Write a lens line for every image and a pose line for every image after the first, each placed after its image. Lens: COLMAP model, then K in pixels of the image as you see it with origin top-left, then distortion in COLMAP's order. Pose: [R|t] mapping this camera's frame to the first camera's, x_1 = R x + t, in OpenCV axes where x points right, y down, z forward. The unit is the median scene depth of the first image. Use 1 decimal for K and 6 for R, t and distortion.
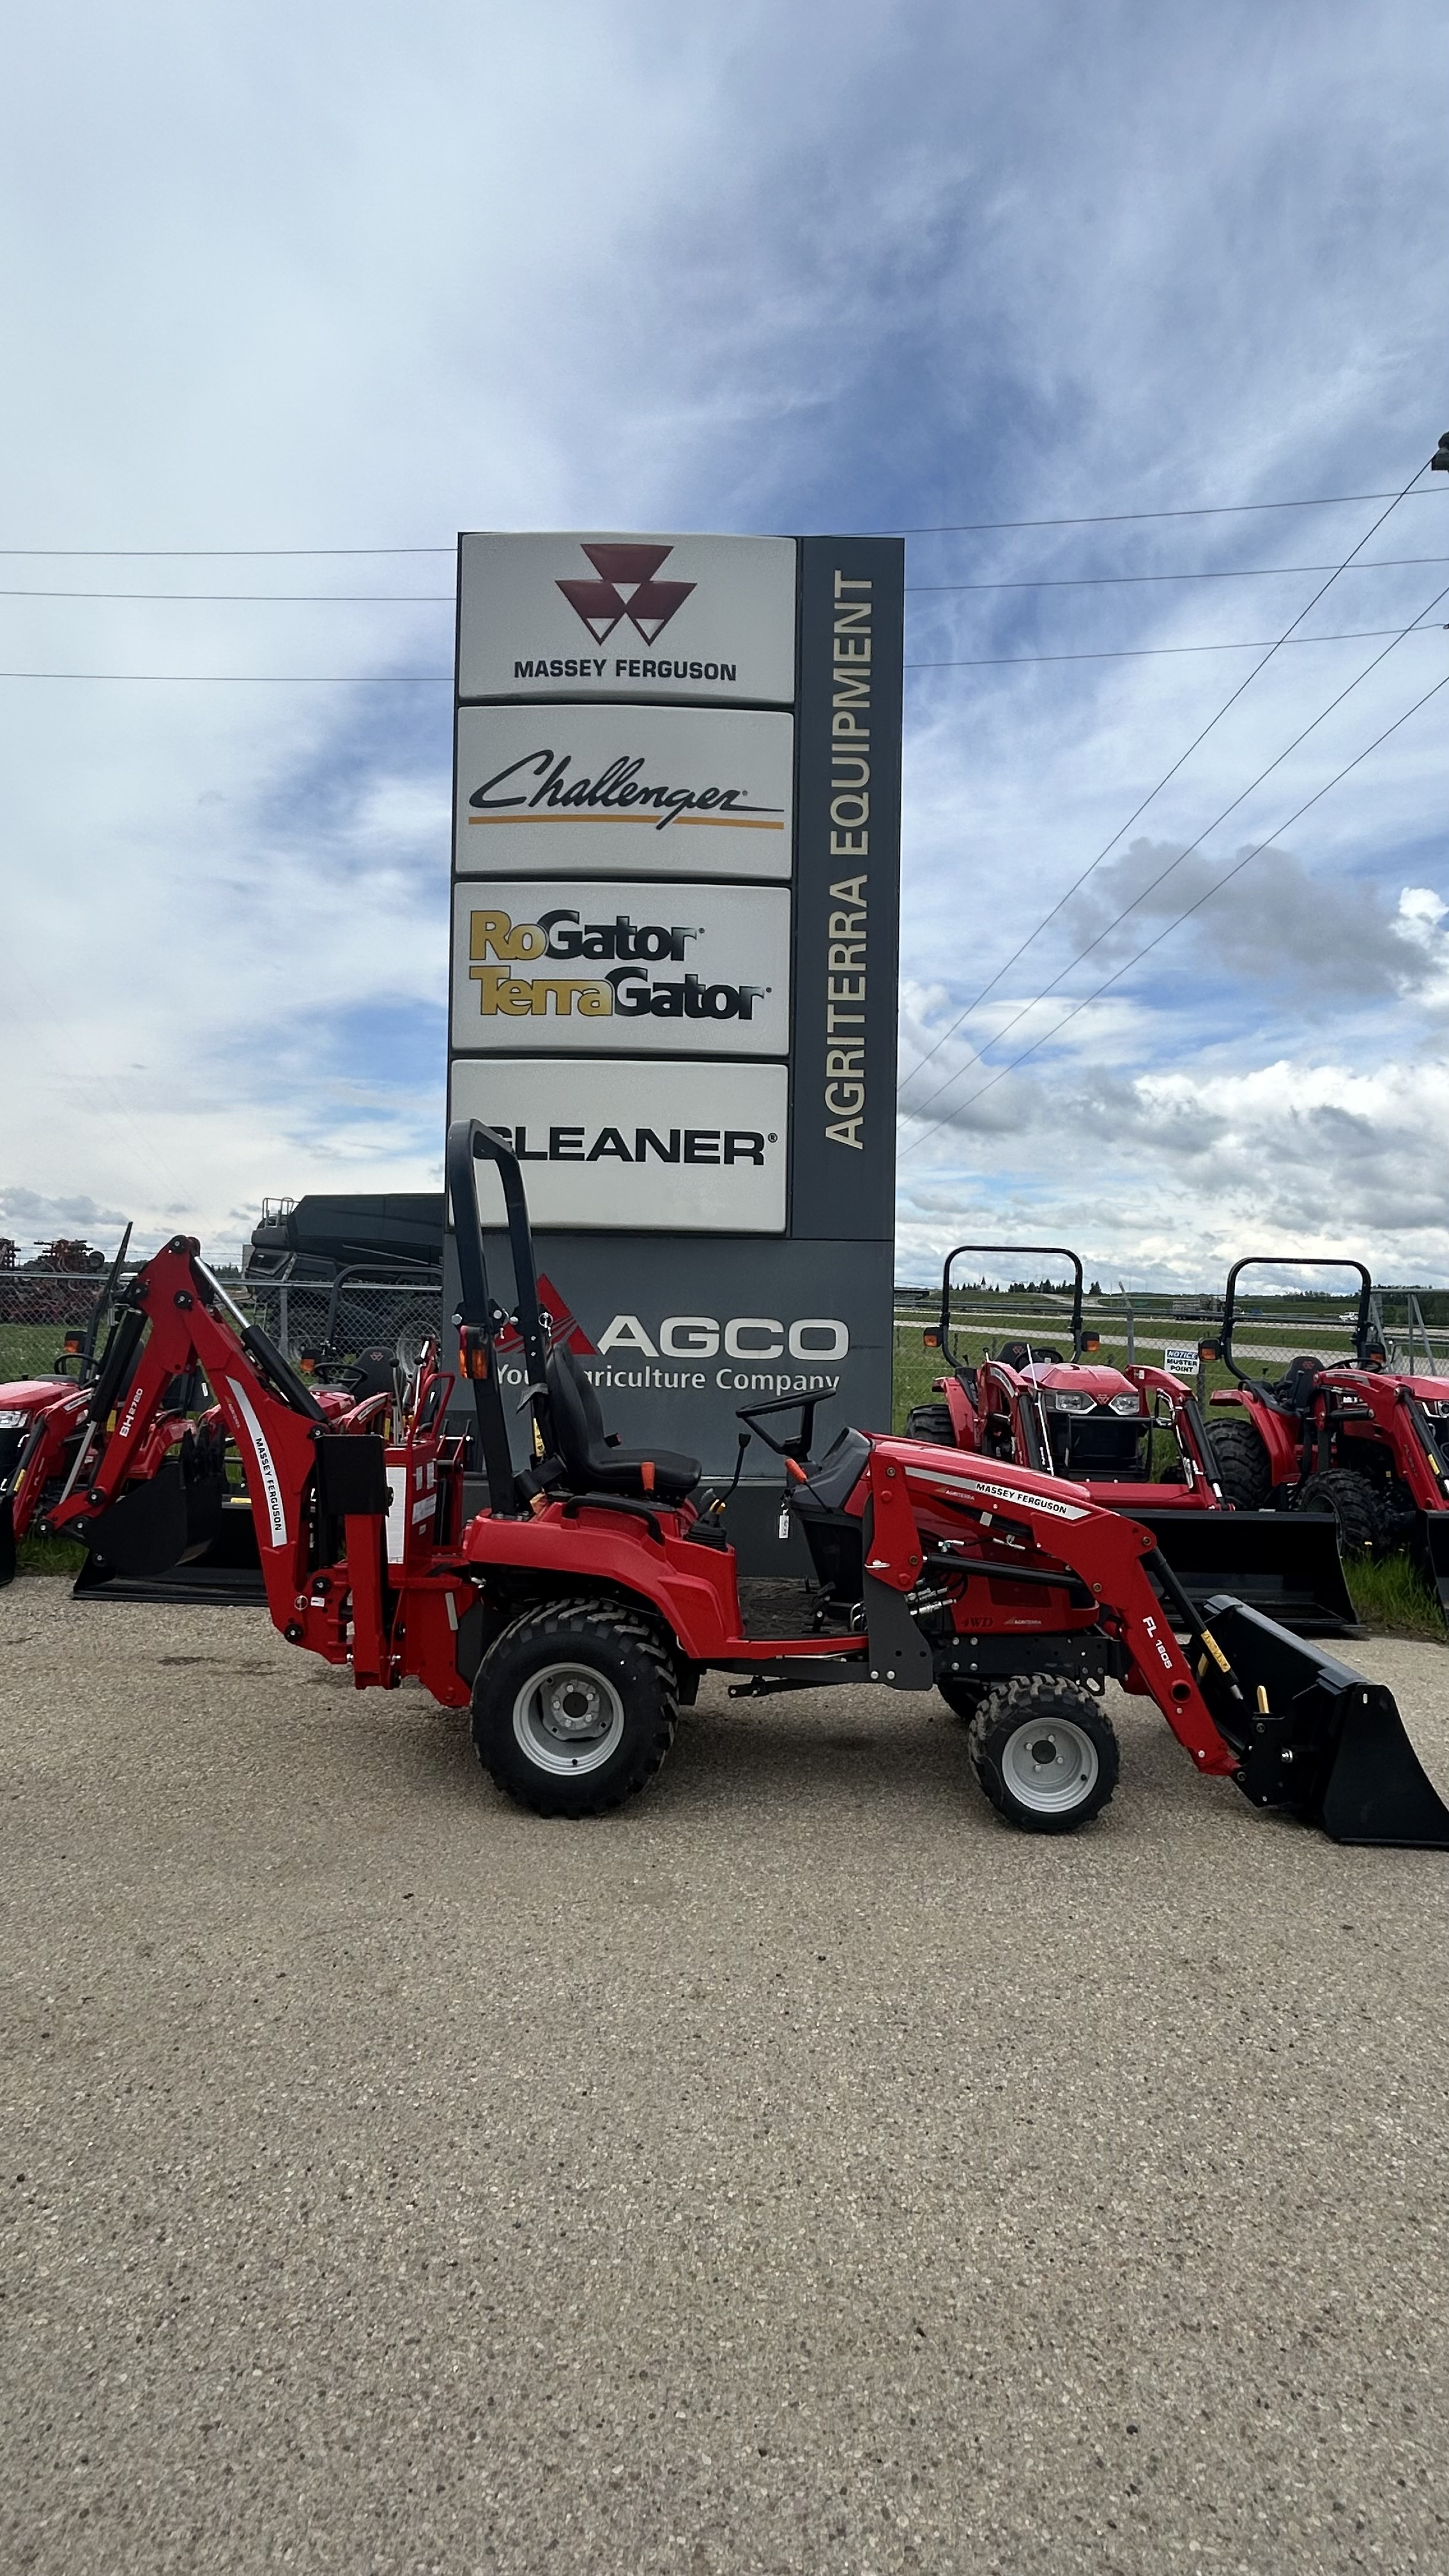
lens RADIAL K [[1239.1, 0, 722.8], [0, 1239.1, 1285.9], [0, 0, 1]] dist [-0.003939, -0.000979]
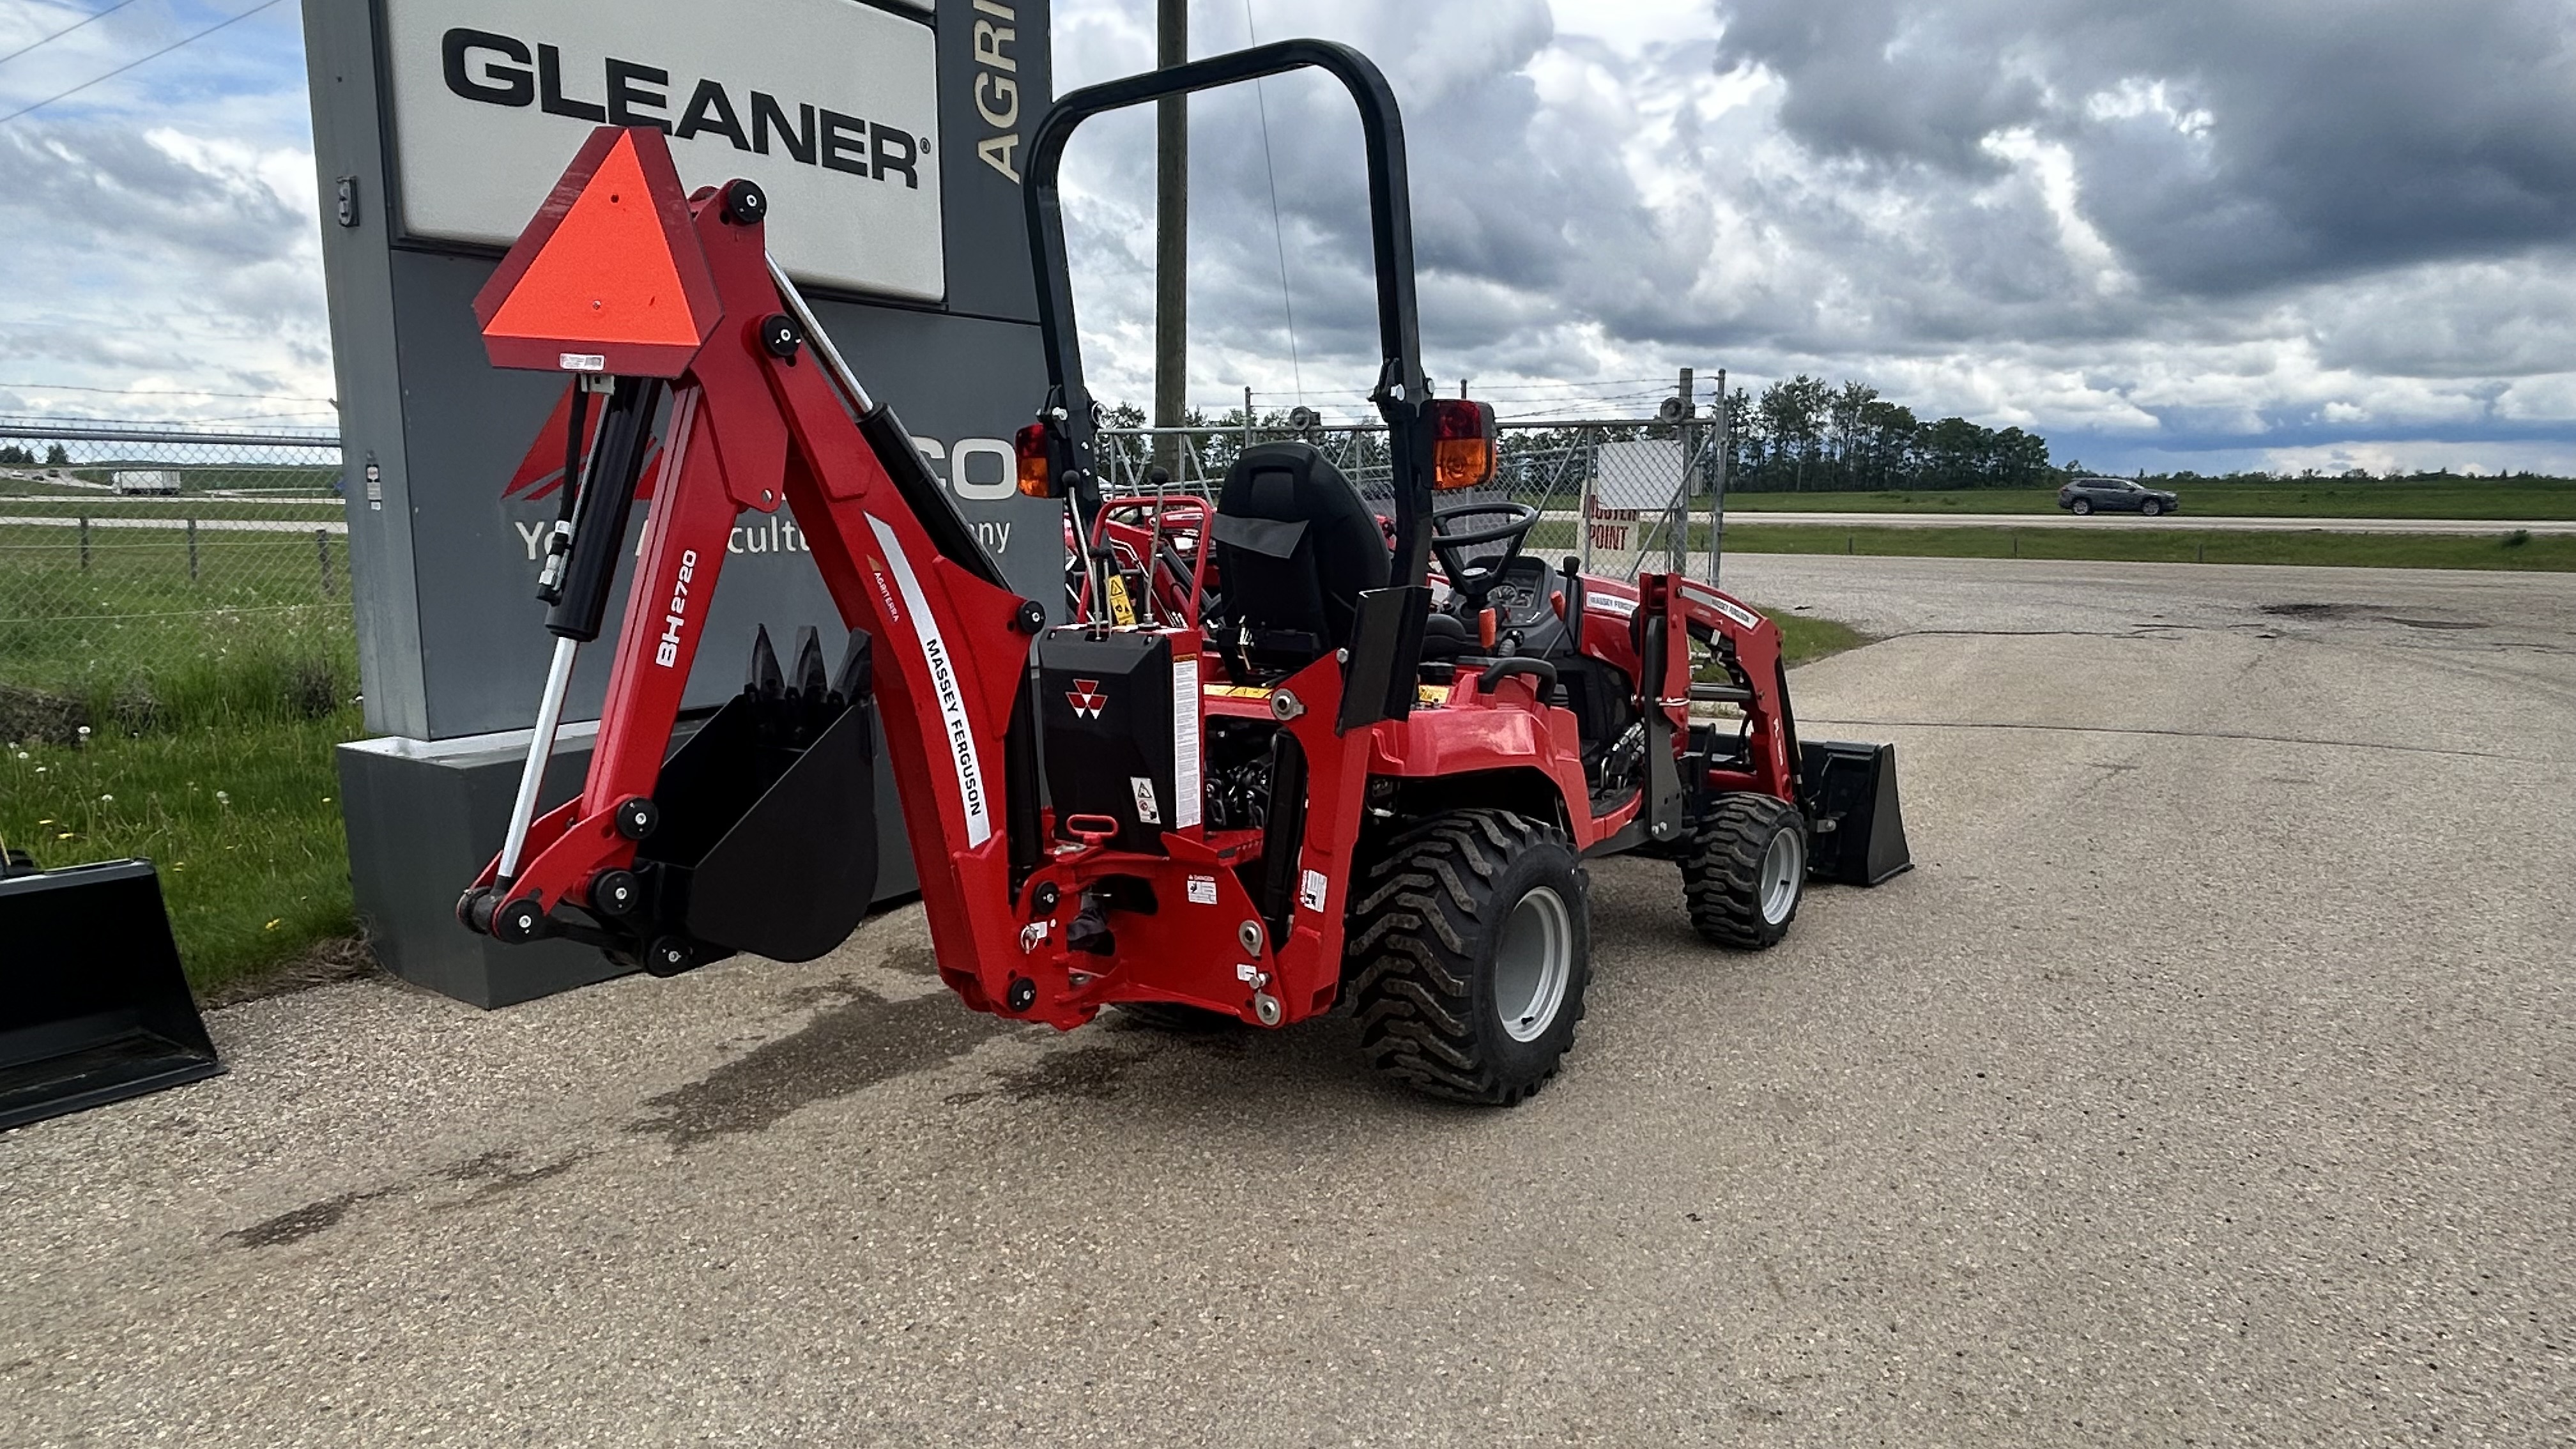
lens RADIAL K [[1559.8, 0, 1280.9], [0, 1559.8, 740.1], [0, 0, 1]] dist [0.001504, -0.008658]
pose [[0.583479, -0.146817, 0.798748, -0.538247], [-0.000678, 0.983435, 0.181259, 0.034815], [-0.812128, -0.106303, 0.573714, 0.363949]]
